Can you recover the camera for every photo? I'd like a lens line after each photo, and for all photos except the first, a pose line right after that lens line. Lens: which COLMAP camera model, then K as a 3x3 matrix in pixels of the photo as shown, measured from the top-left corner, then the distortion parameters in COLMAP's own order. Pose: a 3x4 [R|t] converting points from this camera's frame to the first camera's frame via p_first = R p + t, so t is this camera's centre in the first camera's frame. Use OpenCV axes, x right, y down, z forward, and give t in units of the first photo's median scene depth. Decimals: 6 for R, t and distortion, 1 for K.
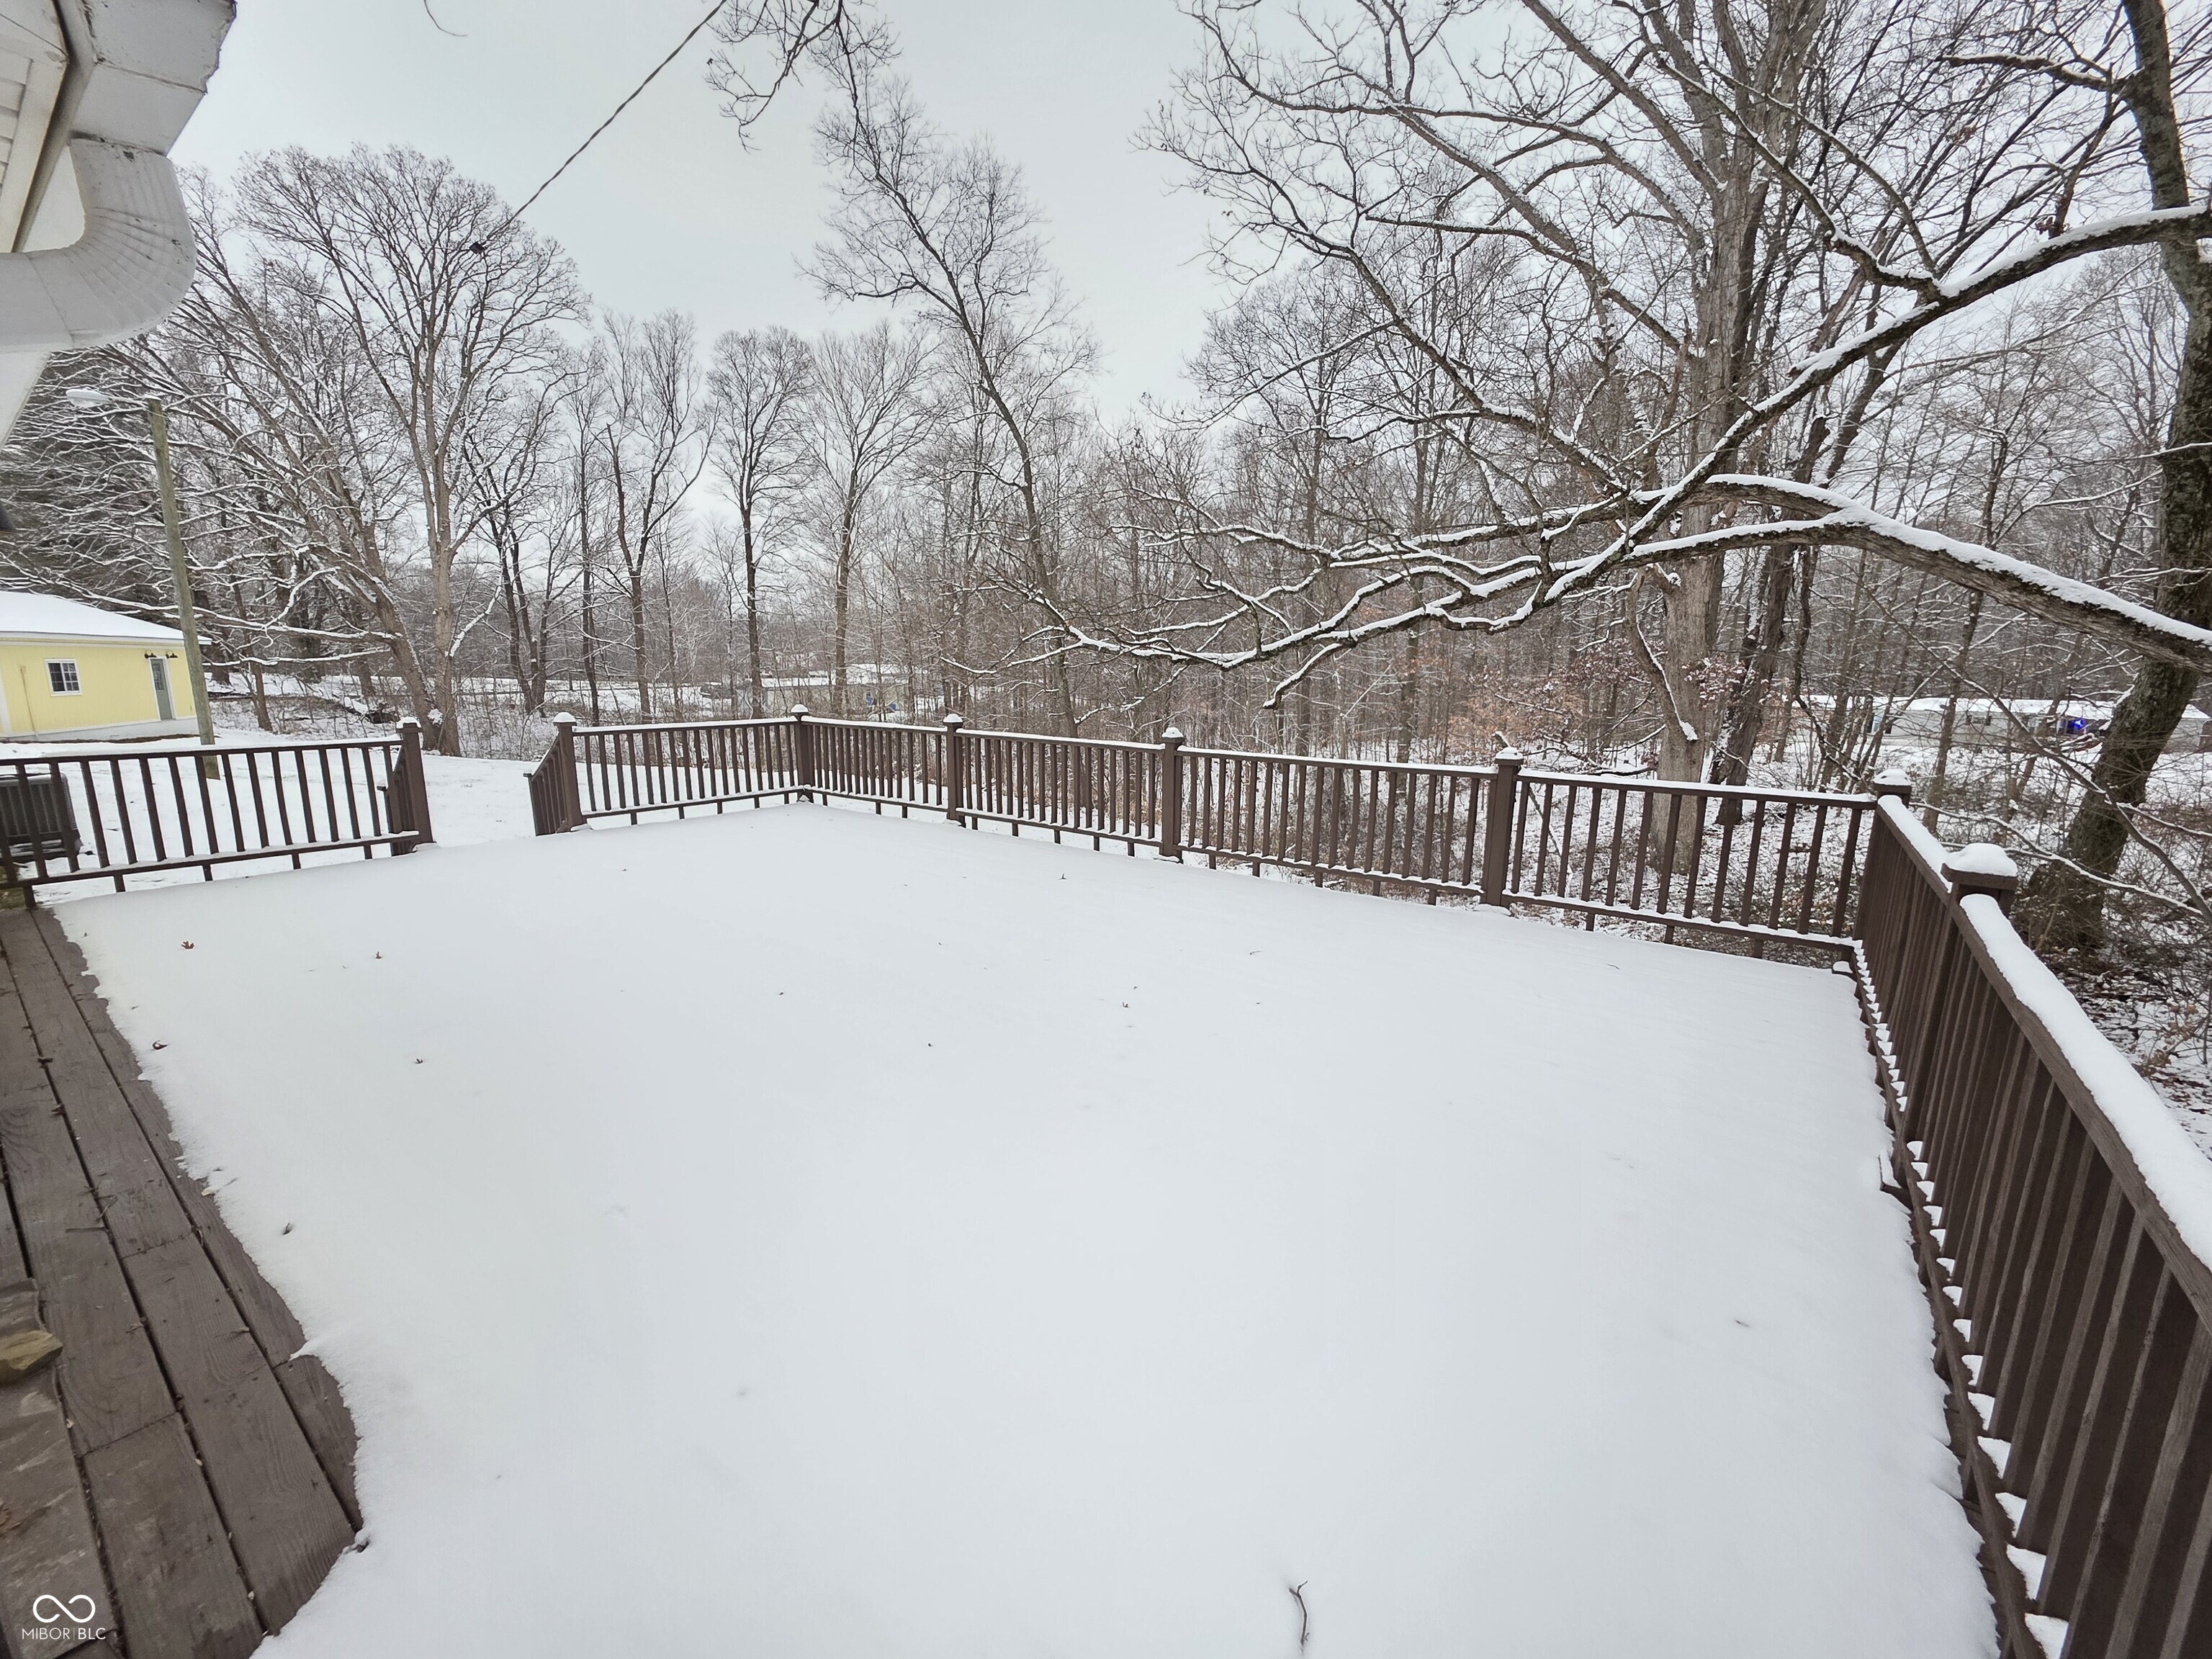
lens RADIAL K [[879.5, 0, 1094.8], [0, 879.5, 826.7], [0, 0, 1]] dist [0.005591, -0.001167]
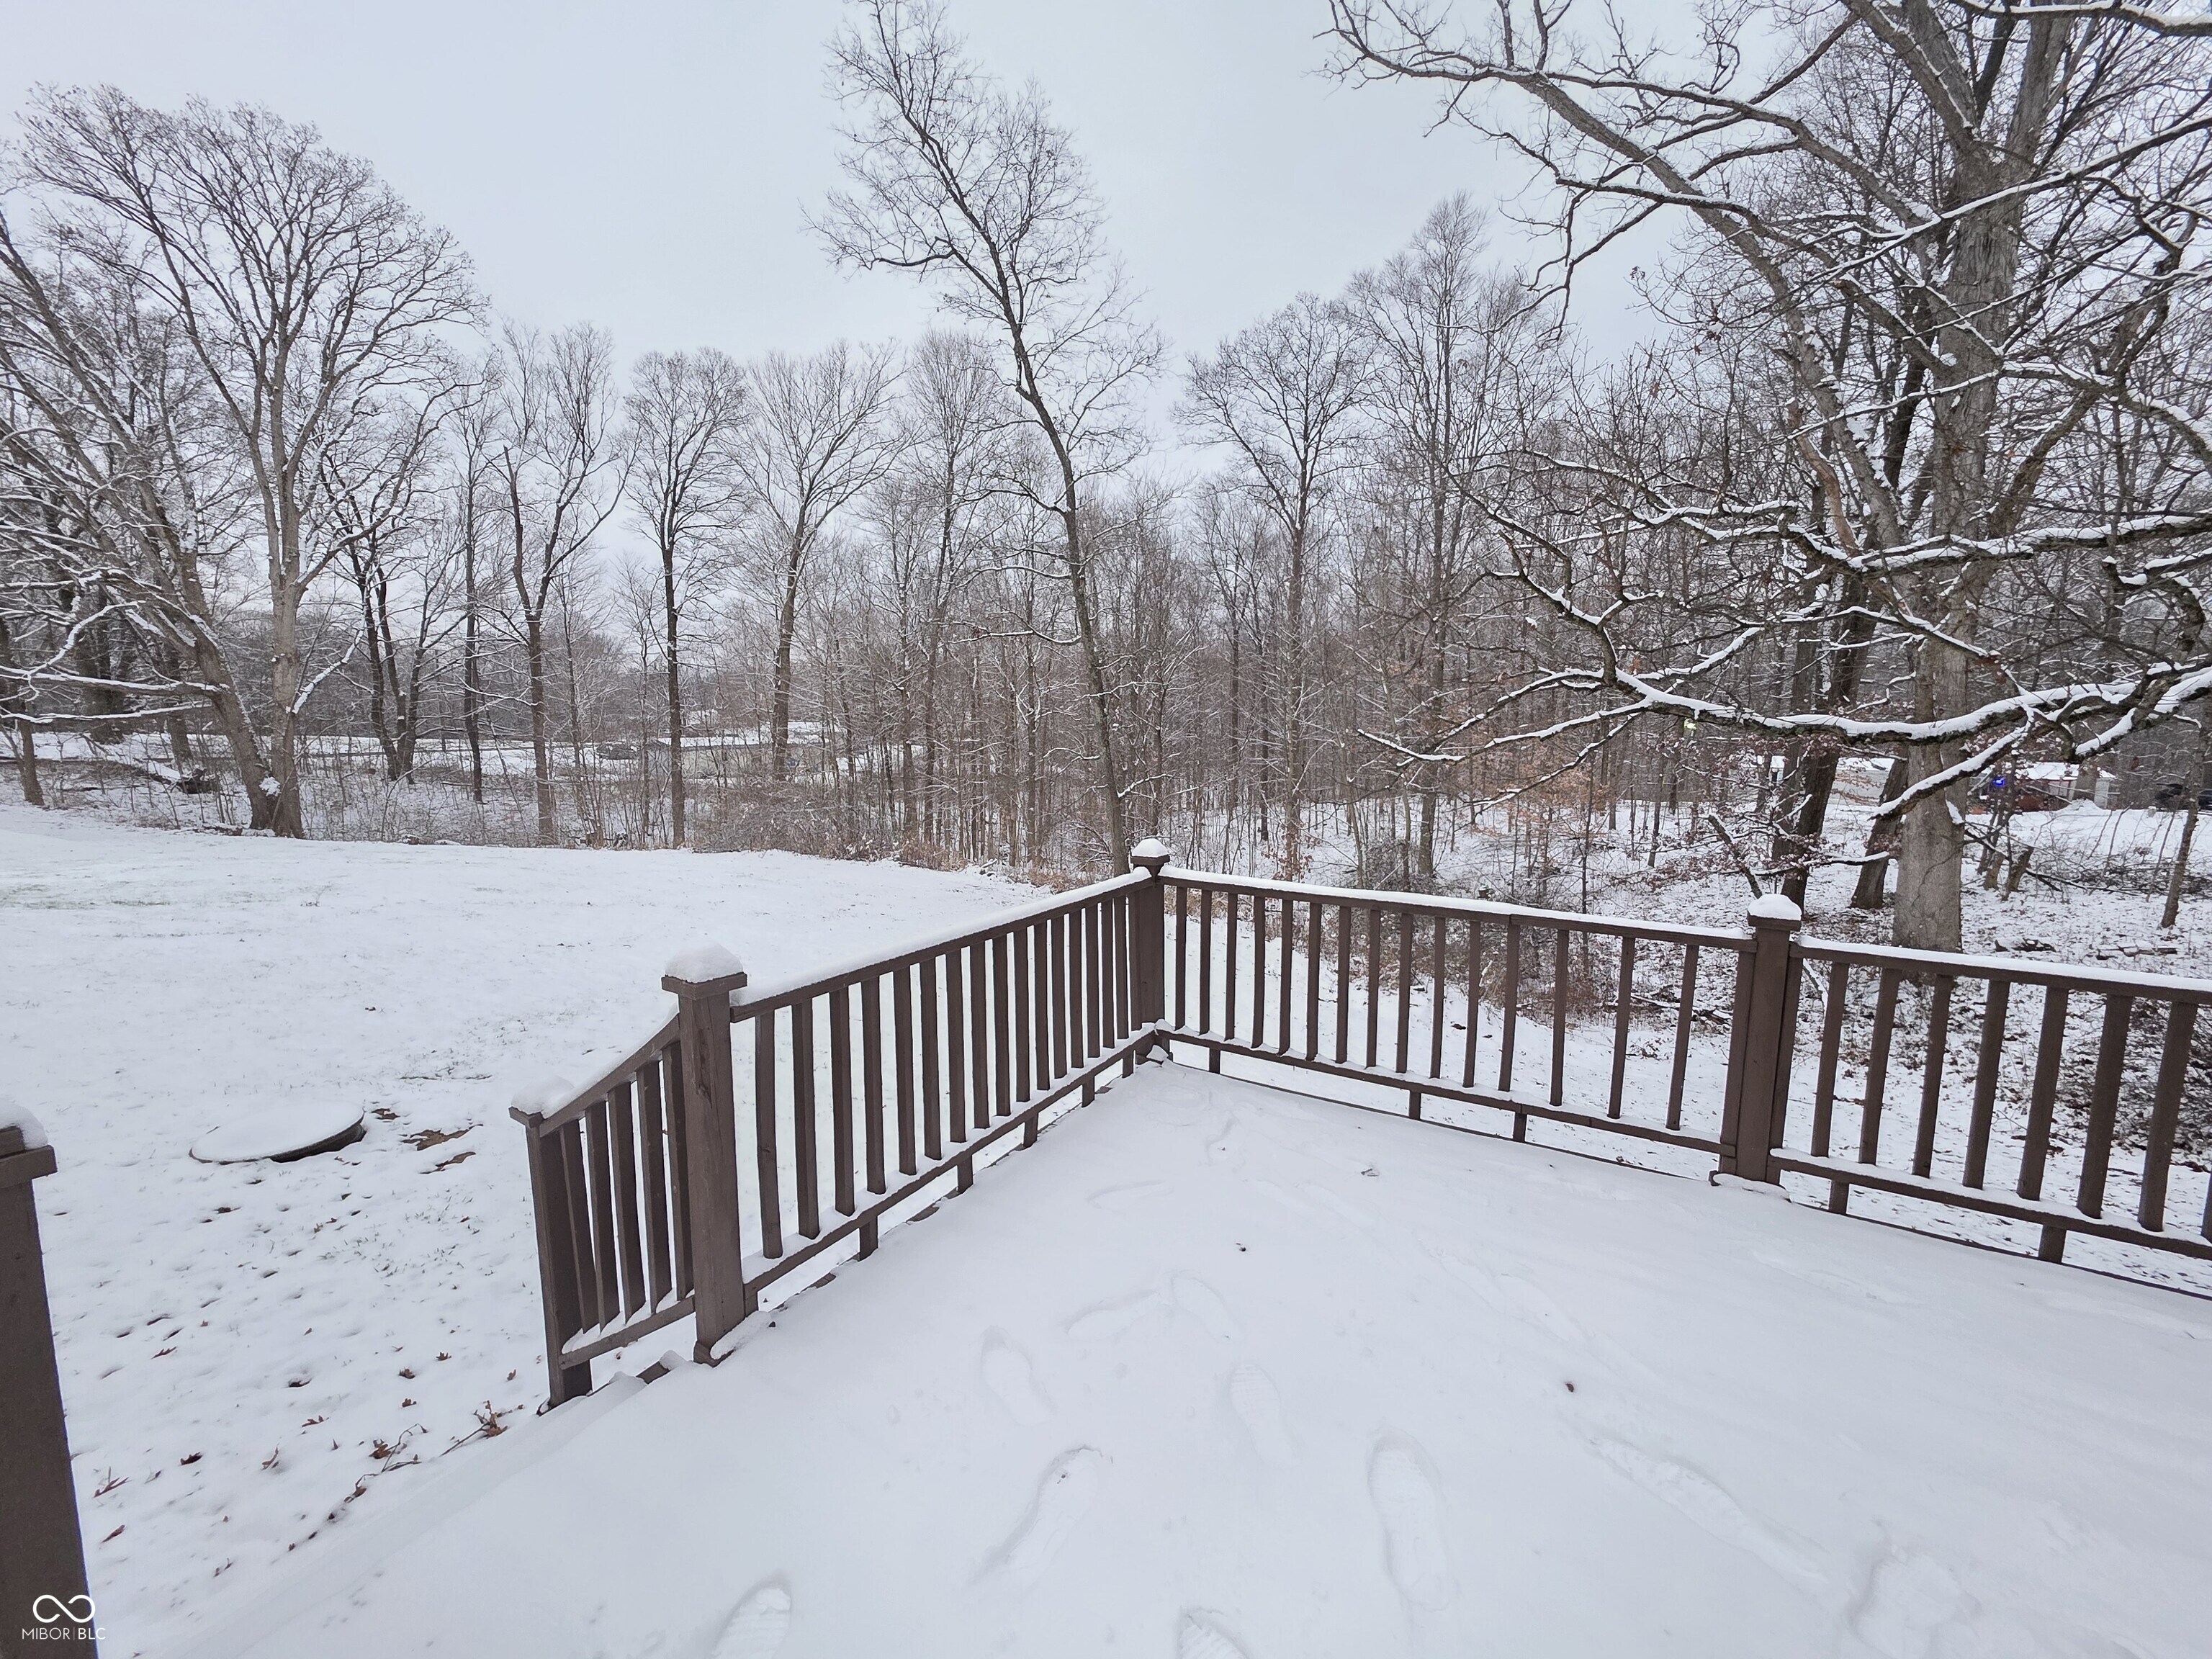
lens RADIAL K [[879.5, 0, 1098.4], [0, 879.5, 826.5], [0, 0, 1]] dist [0.005591, -0.001167]
pose [[0.993774, -0.010467, 0.110926, -0.078626], [0.017529, 0.997867, -0.062880, -0.022690], [-0.110031, 0.064433, 0.991837, 0.109647]]
